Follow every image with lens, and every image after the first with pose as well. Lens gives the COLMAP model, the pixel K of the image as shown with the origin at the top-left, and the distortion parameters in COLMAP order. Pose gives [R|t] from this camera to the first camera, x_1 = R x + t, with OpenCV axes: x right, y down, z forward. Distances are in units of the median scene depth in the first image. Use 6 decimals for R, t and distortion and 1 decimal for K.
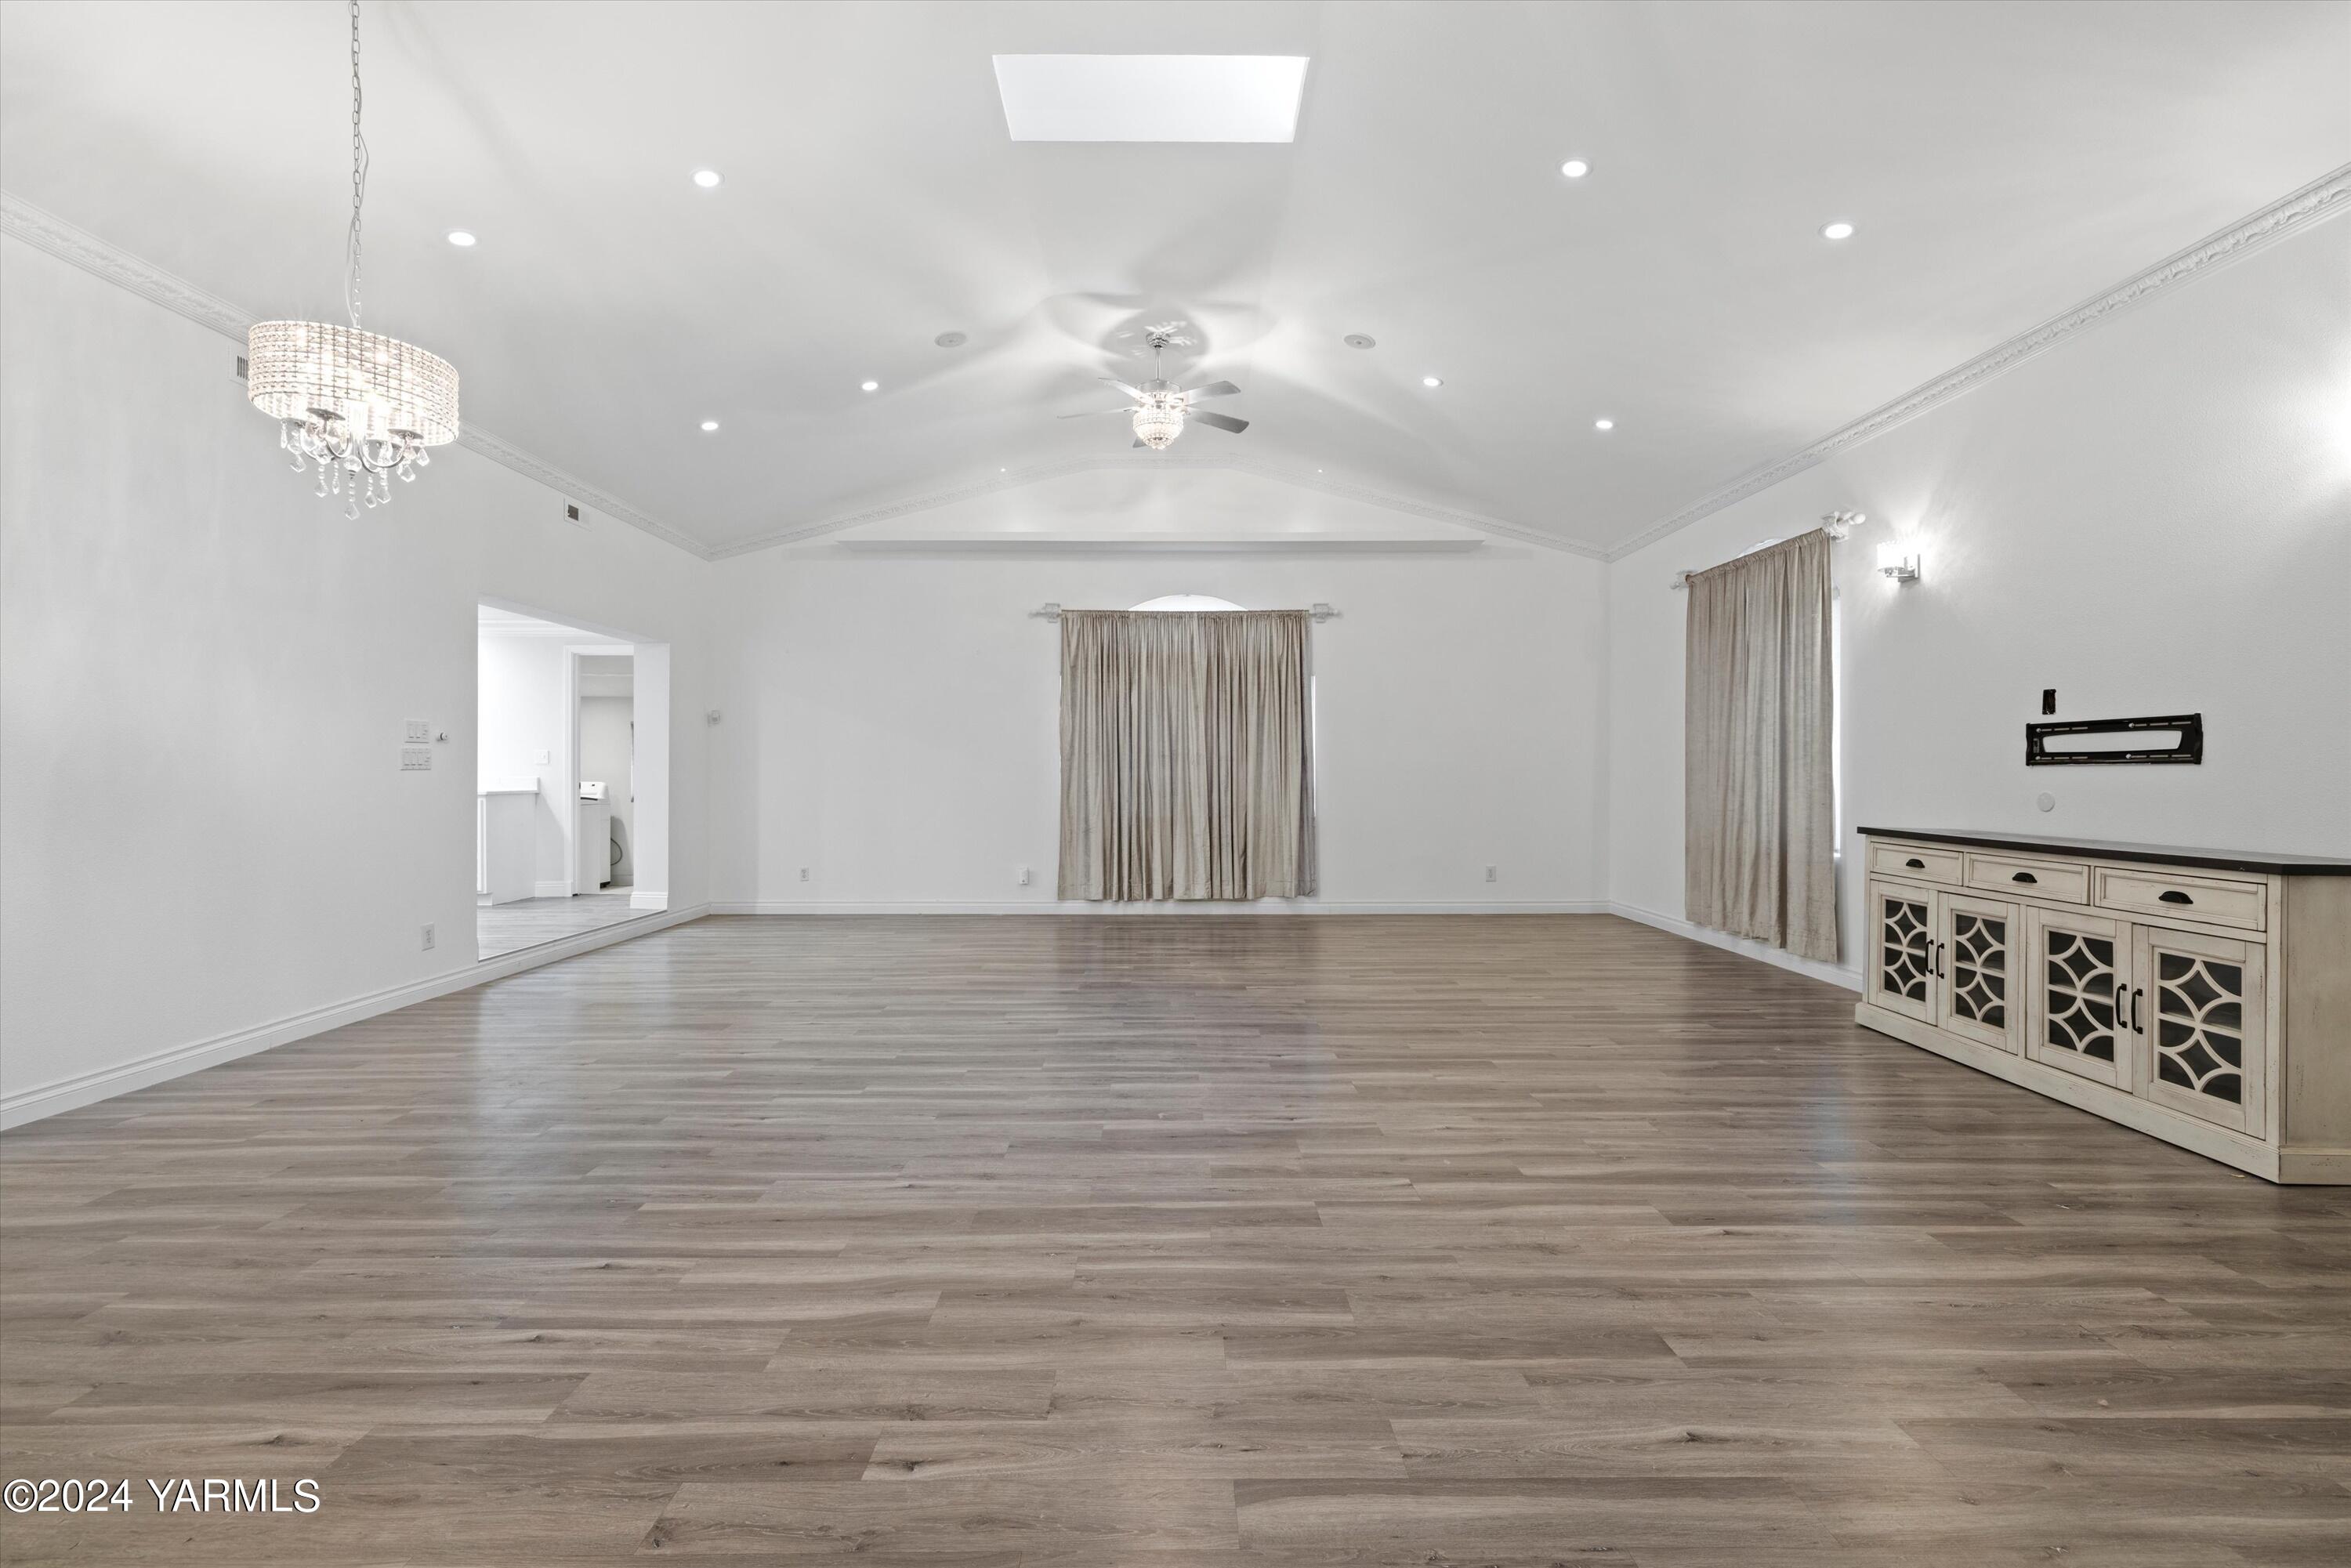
lens RADIAL K [[995.4, 0, 1176.9], [0, 995.4, 776.4], [0, 0, 1]] dist [0.000504, 0.000354]
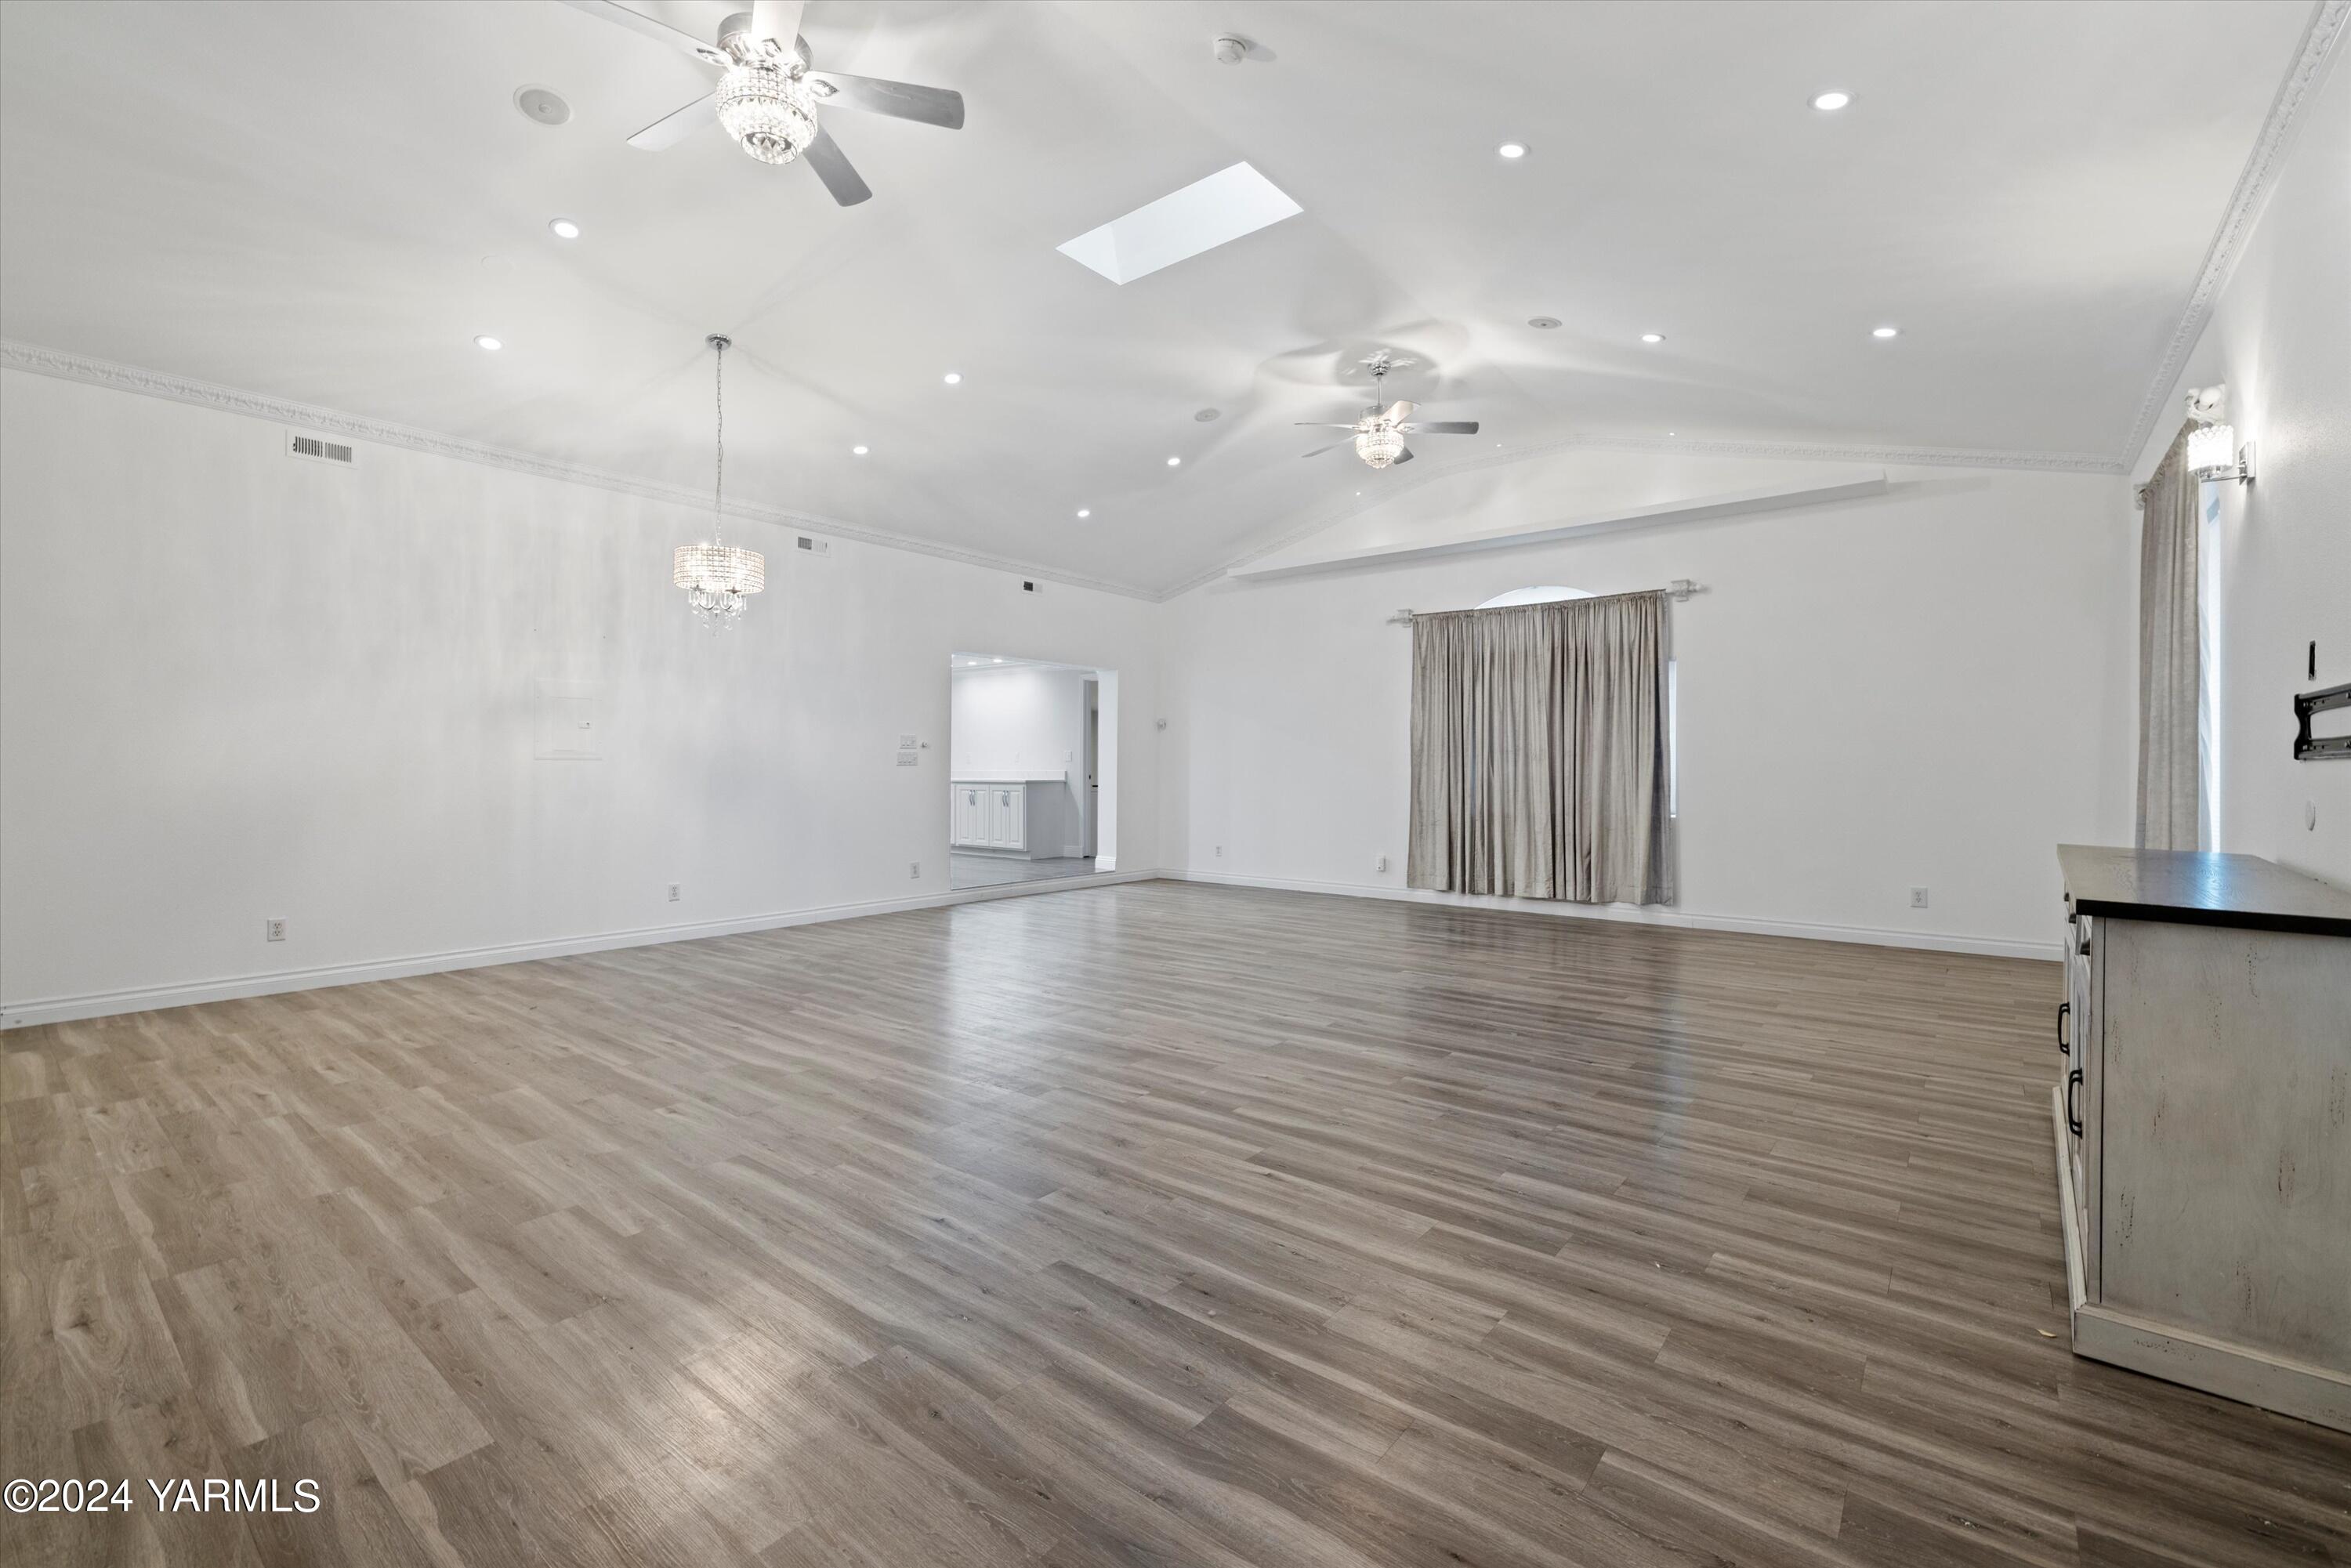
lens RADIAL K [[1003.0, 0, 1181.7], [0, 1003.0, 765.0], [0, 0, 1]] dist [0.000193, 0.000302]
pose [[0.773781, 0.000009, -0.633453, 0.707454], [-0.004562, 0.999974, -0.005557, 0.000343], [0.633437, 0.007190, 0.773761, 0.032343]]
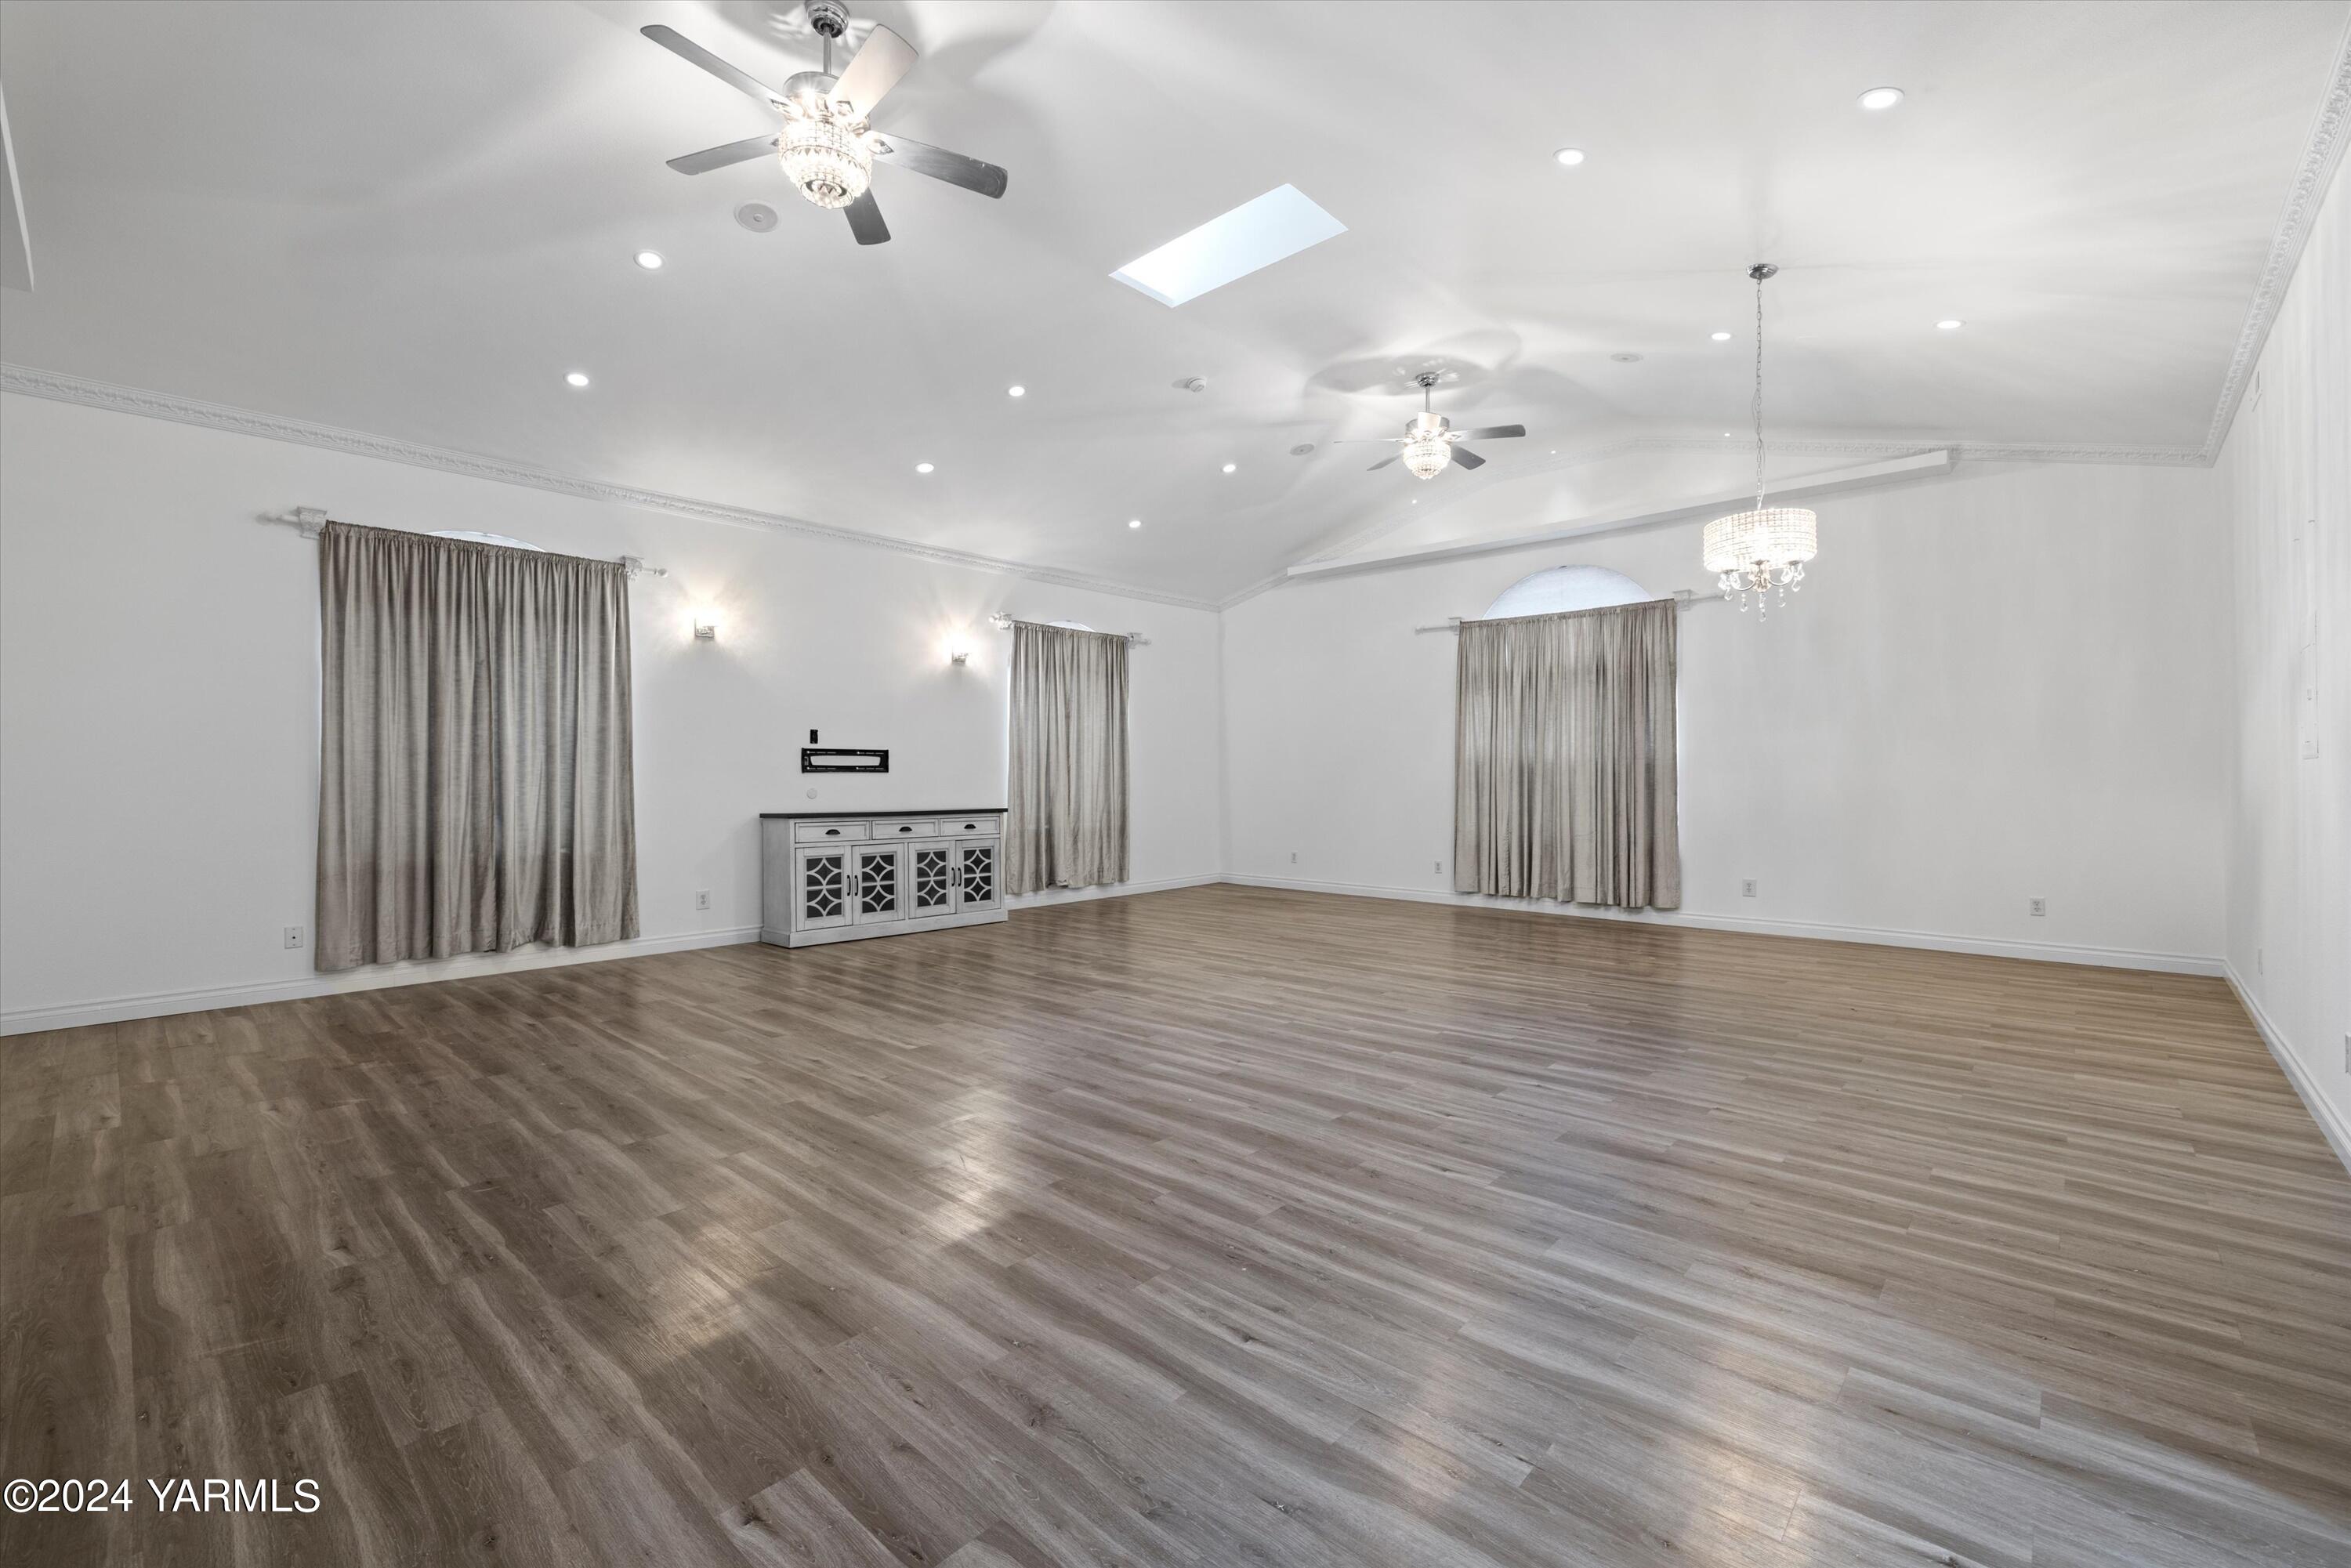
lens RADIAL K [[995.4, 0, 1176.9], [0, 995.4, 776.4], [0, 0, 1]] dist [0.000504, 0.000354]
pose [[-0.734067, 0.003059, 0.679070, -0.783465], [0.004830, 0.999988, 0.000716, -0.002253], [-0.679060, 0.003806, -0.734073, 1.824871]]
